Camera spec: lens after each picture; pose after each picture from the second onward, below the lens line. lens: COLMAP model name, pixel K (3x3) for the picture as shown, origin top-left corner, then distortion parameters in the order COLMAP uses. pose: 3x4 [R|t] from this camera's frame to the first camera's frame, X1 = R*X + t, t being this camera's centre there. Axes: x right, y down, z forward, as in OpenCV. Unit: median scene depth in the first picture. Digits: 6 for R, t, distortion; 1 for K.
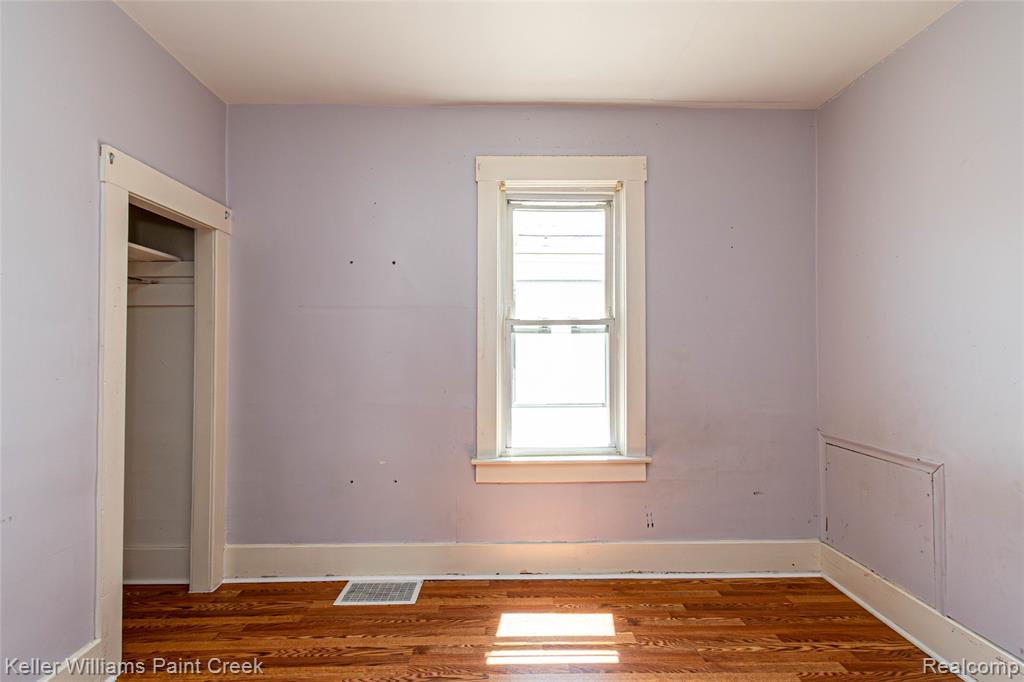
lens RADIAL K [[457.4, 0, 512.0], [0, 457.4, 341.0], [0, 0, 1]] dist [-0.000950, -0.000280]
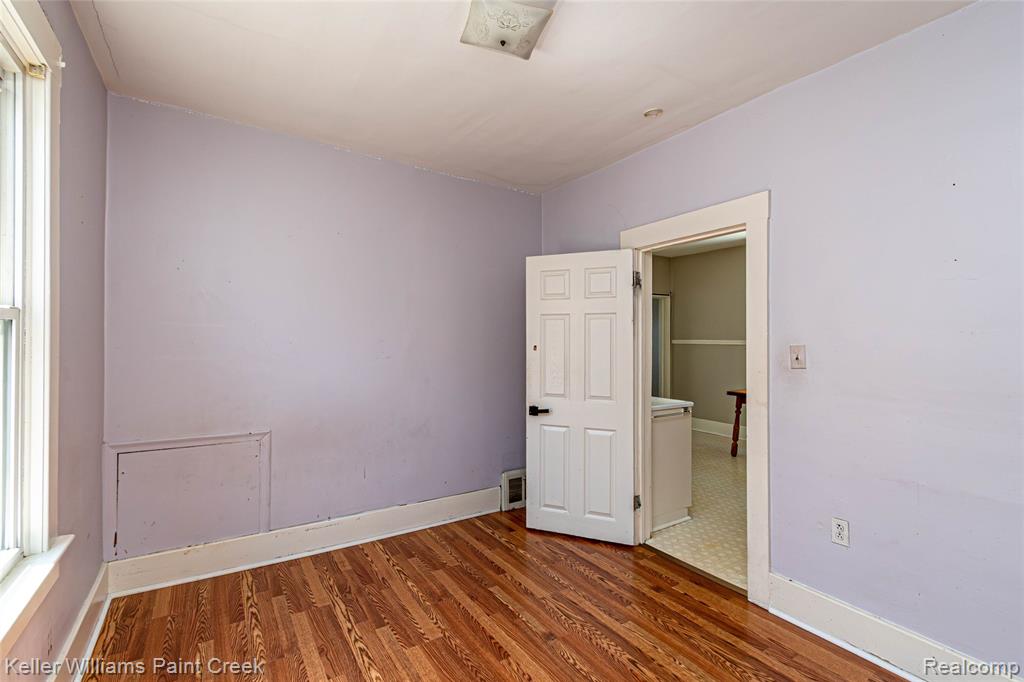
lens RADIAL K [[457.4, 0, 512.0], [0, 457.4, 341.0], [0, 0, 1]] dist [-0.000950, -0.000280]
pose [[-0.521396, -0.002210, 0.853312, -0.645136], [-0.030569, 0.999403, -0.016090, -0.018699], [-0.852767, -0.034474, -0.521152, 0.977469]]
